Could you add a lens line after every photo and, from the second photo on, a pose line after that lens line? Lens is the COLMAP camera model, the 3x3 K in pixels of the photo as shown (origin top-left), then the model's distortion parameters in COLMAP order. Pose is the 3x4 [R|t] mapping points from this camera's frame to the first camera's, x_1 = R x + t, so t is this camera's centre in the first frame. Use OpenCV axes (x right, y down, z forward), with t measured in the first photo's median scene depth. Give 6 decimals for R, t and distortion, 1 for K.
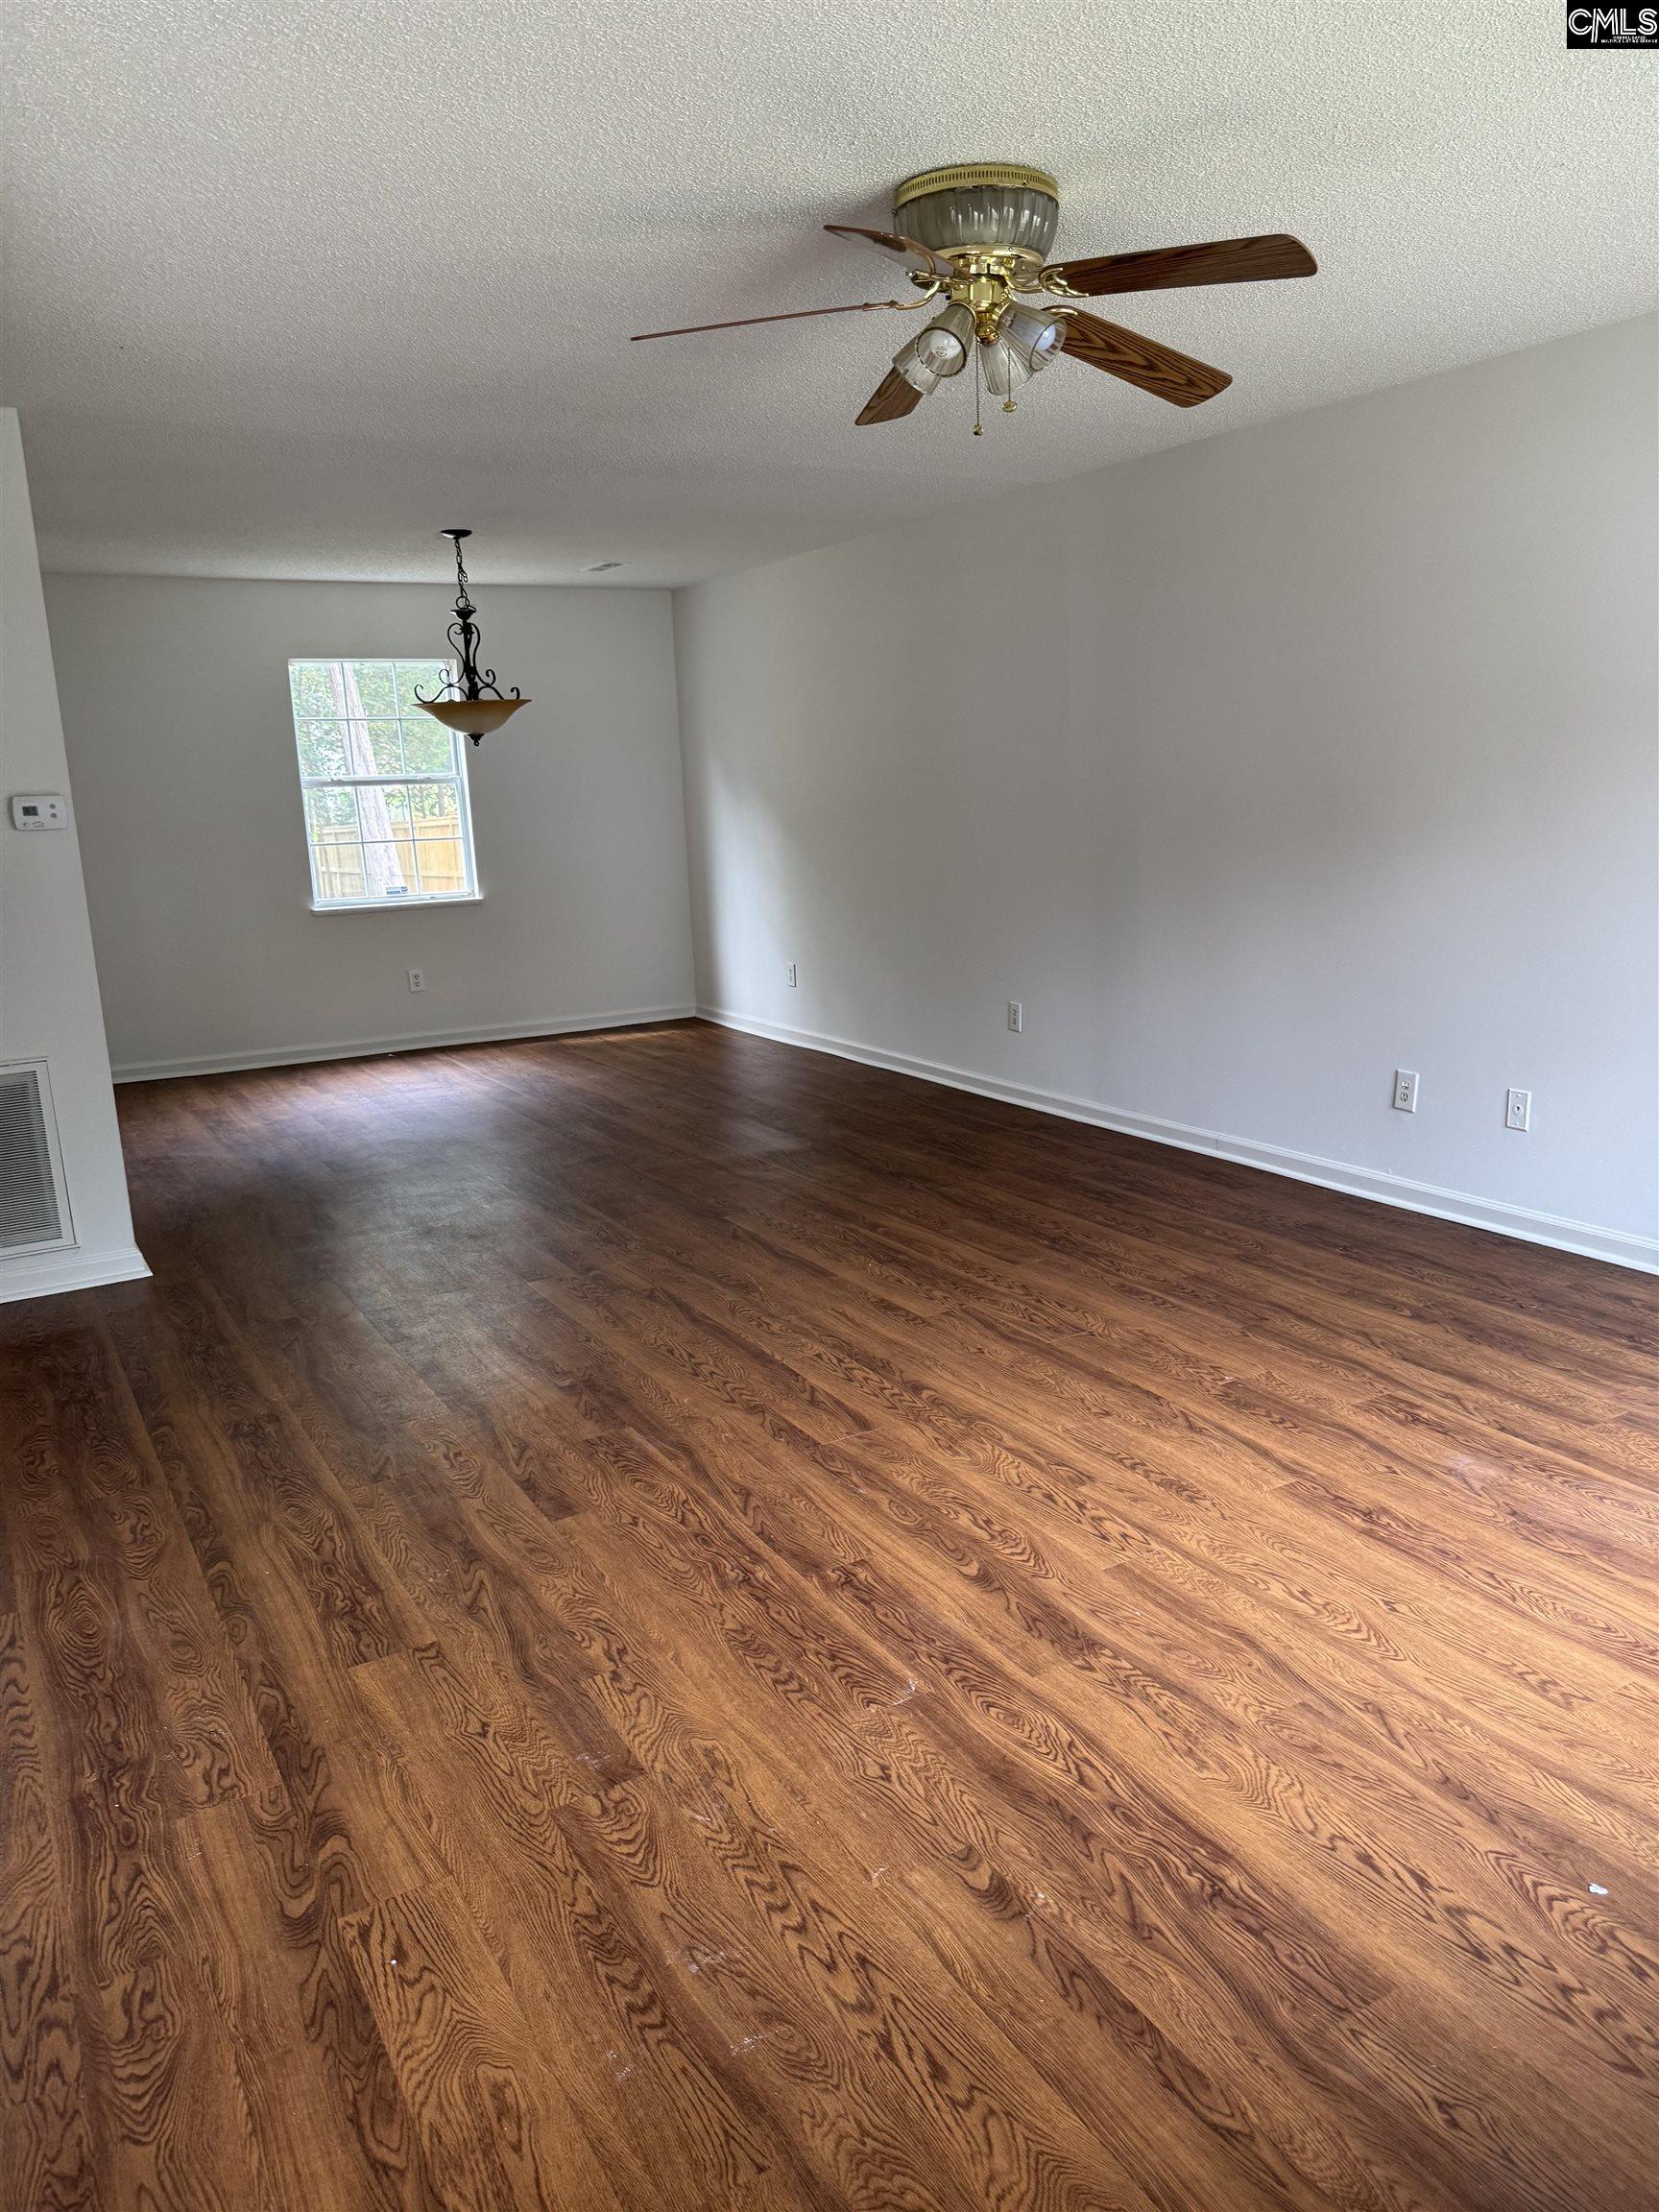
lens RADIAL K [[1562.4, 0, 838.2], [0, 1562.4, 1117.2], [0, 0, 1]] dist [0.138559, -0.000913]
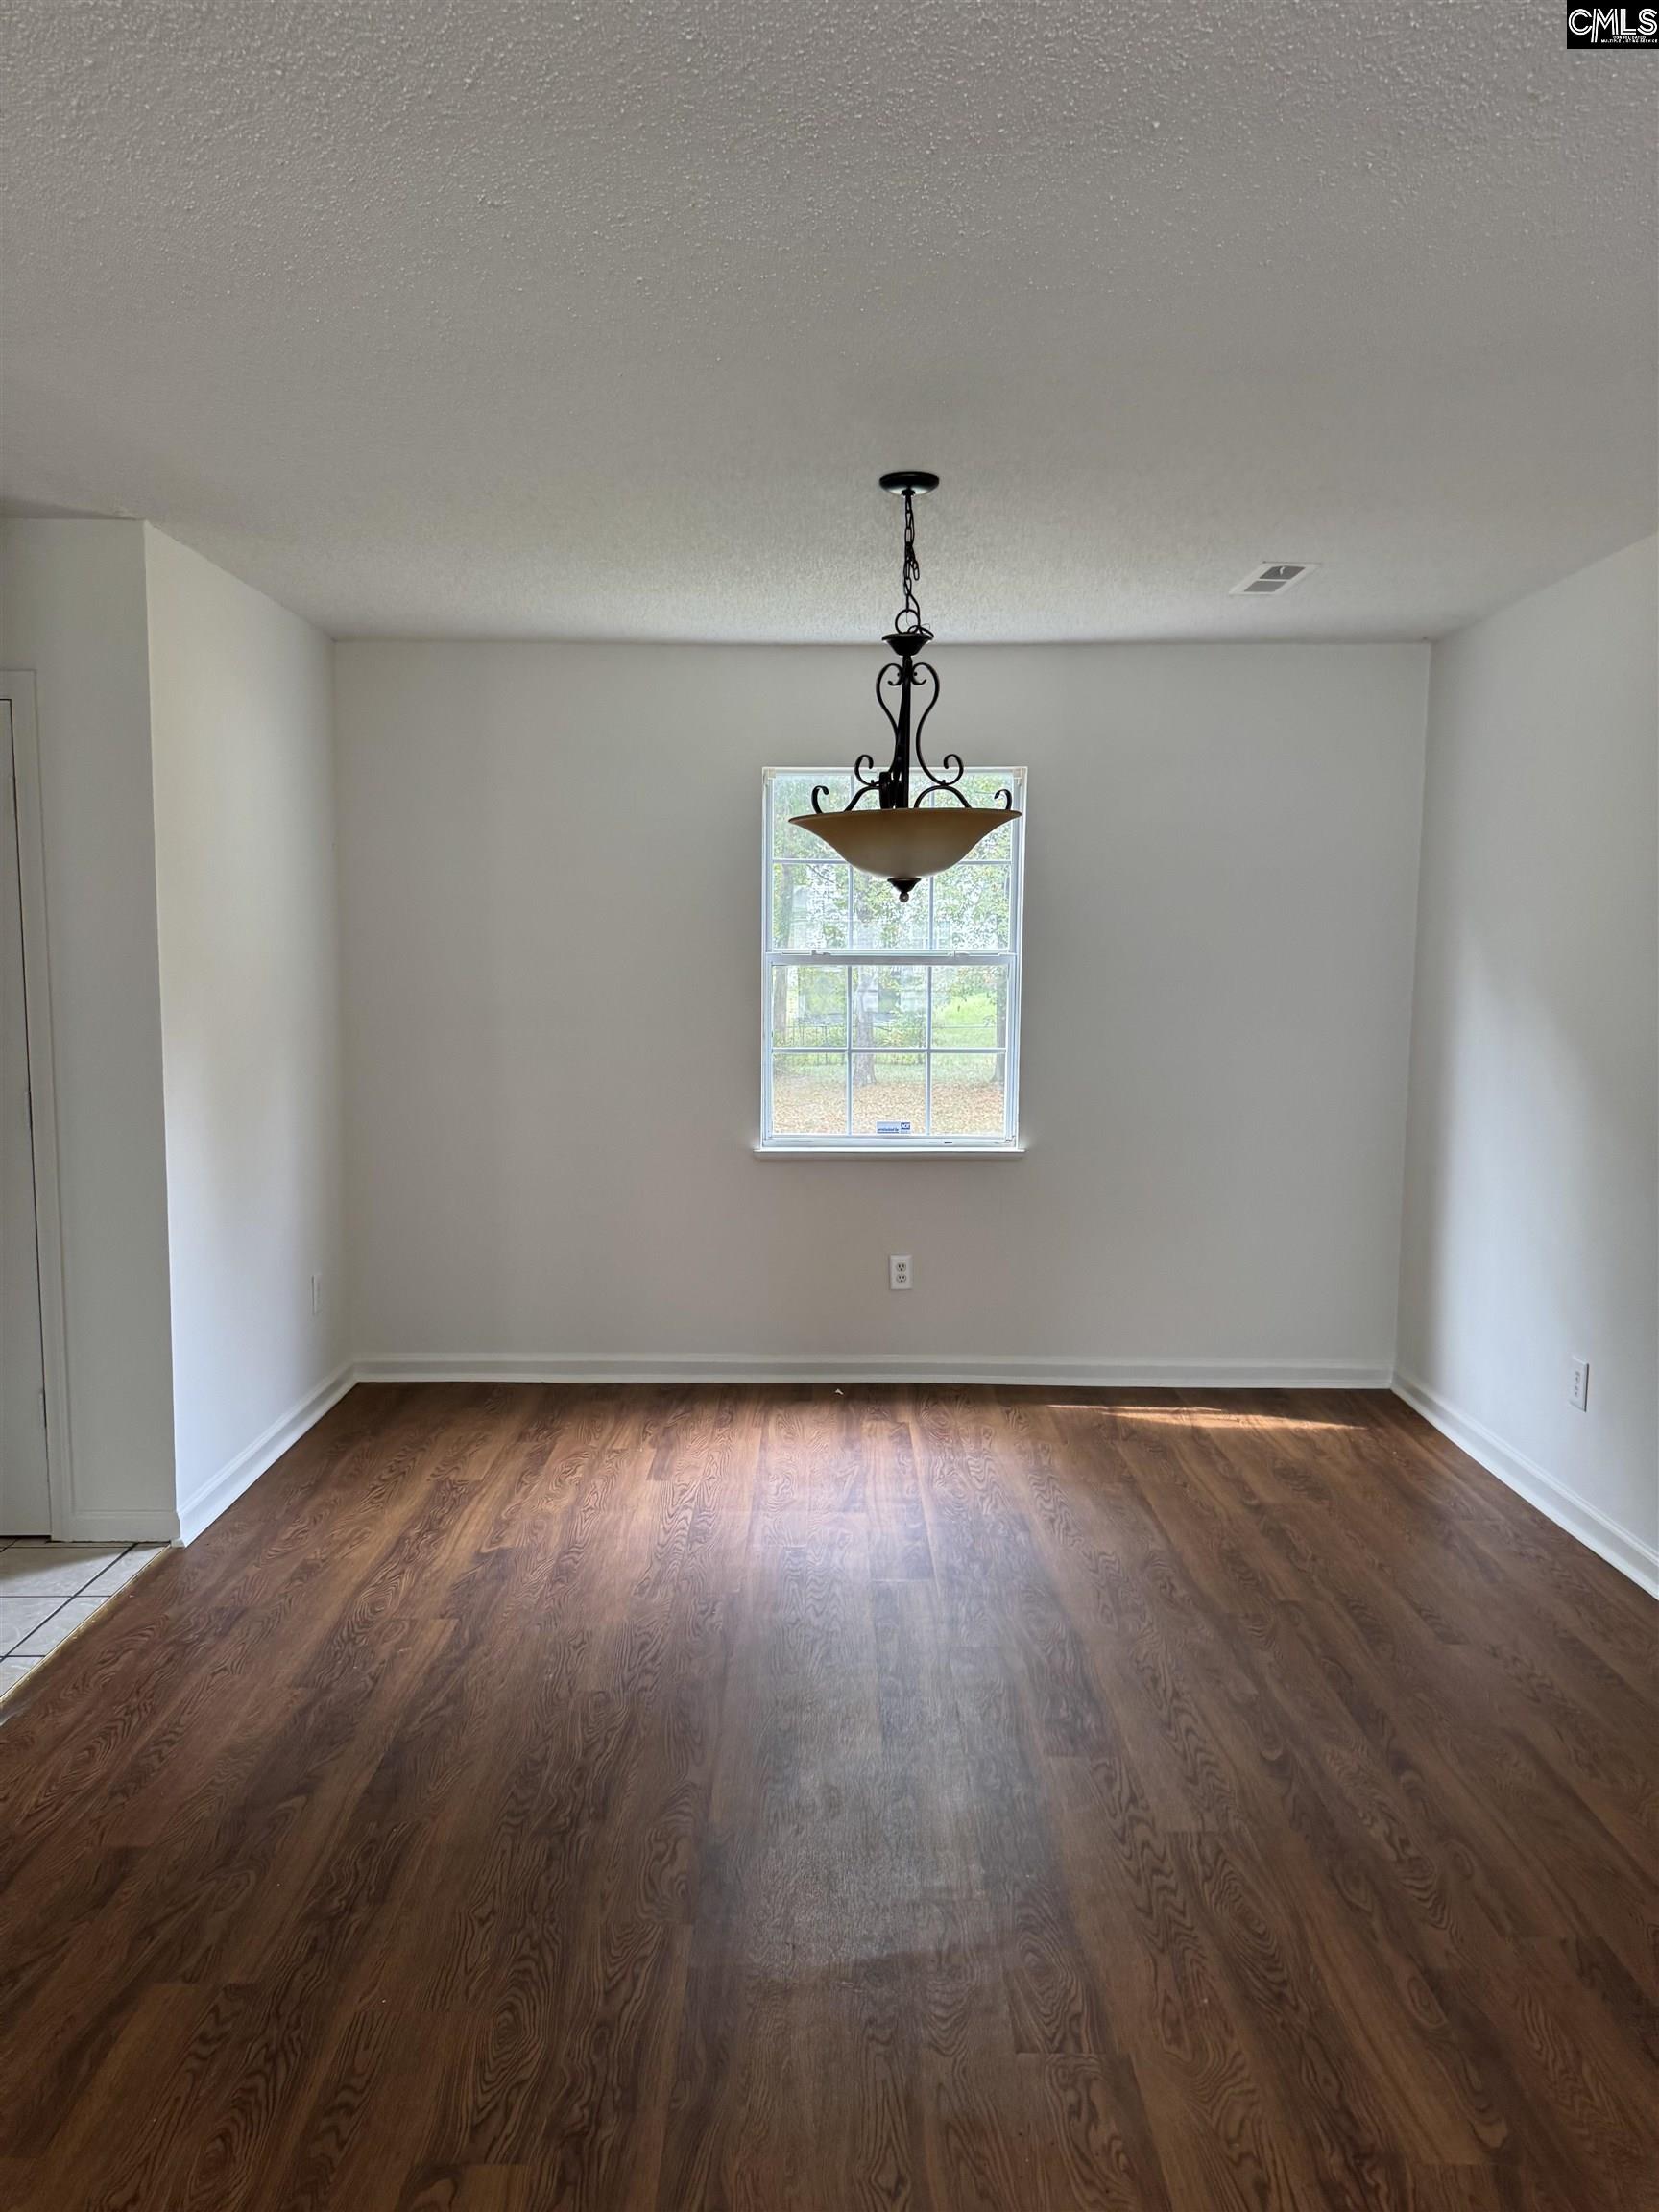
lens RADIAL K [[1562.4, 0, 838.2], [0, 1562.4, 1117.2], [0, 0, 1]] dist [0.138559, -0.000913]
pose [[0.872564, 0.099464, -0.478266, -0.001025], [-0.148684, 0.986675, -0.066067, -0.105710], [0.465322, 0.128759, 0.875726, 0.456766]]
